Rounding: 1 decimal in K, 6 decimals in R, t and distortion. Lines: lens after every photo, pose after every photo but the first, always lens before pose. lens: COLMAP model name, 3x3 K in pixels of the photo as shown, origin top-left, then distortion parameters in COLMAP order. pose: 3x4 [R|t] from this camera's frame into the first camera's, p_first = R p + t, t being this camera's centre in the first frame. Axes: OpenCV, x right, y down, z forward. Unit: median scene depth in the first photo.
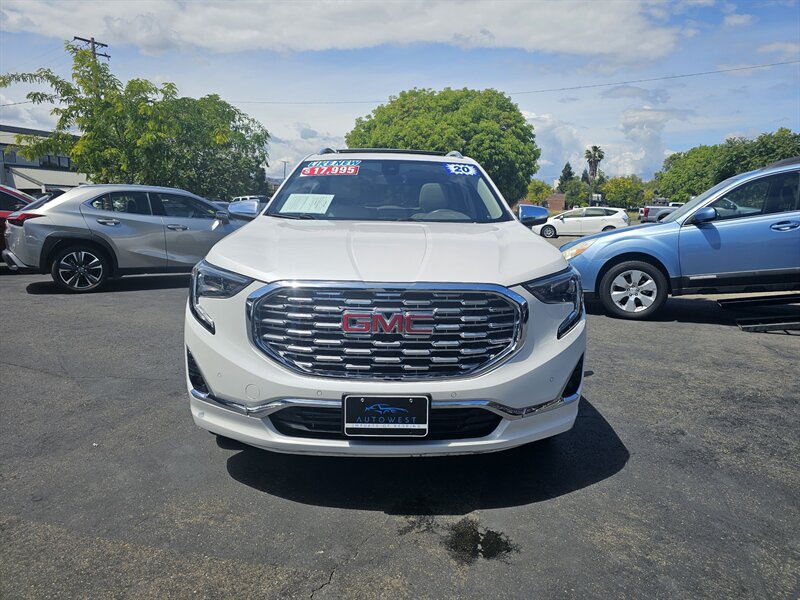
lens RADIAL K [[531.6, 0, 403.4], [0, 531.6, 290.5], [0, 0, 1]] dist [-0.002208, -0.003388]
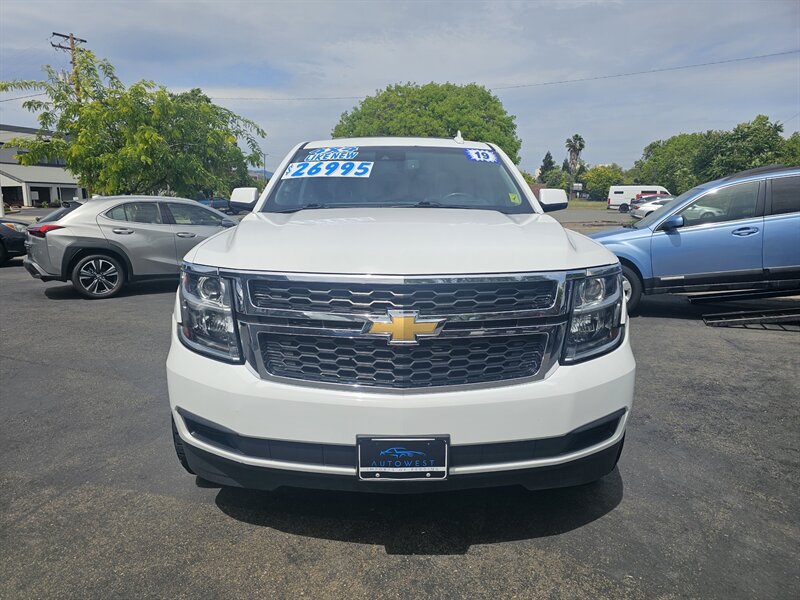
lens RADIAL K [[530.2, 0, 395.0], [0, 530.2, 296.3], [0, 0, 1]] dist [-0.000496, -0.000900]
pose [[0.999757, -0.014579, 0.016562, -0.027580], [0.014132, 0.999540, 0.026825, -0.018994], [-0.016945, -0.026584, 0.999503, -0.076945]]
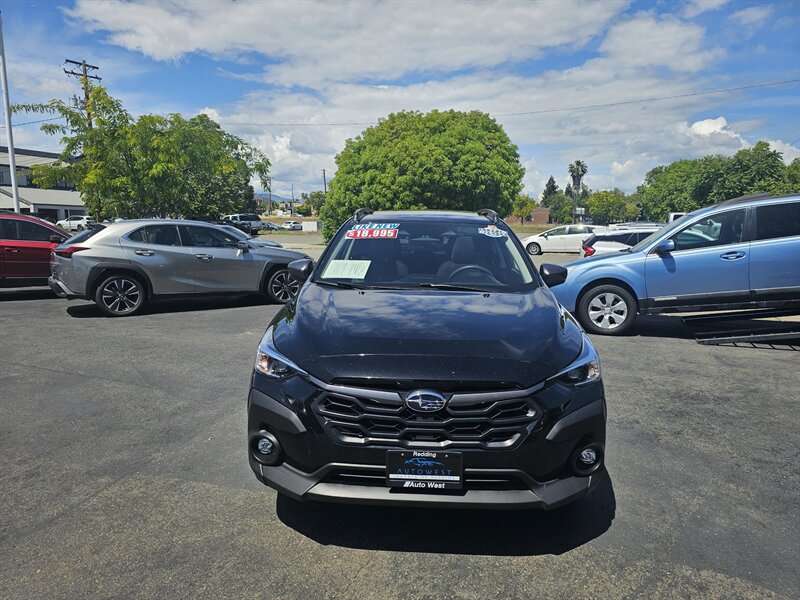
lens RADIAL K [[531.4, 0, 400.0], [0, 531.4, 300.0], [0, 0, 1]] dist [-0.001562, -0.000869]
pose [[0.999759, -0.009764, 0.019680, -0.037542], [0.009957, 0.999903, -0.009724, -0.012765], [-0.019583, 0.009918, 0.999759, -0.128980]]
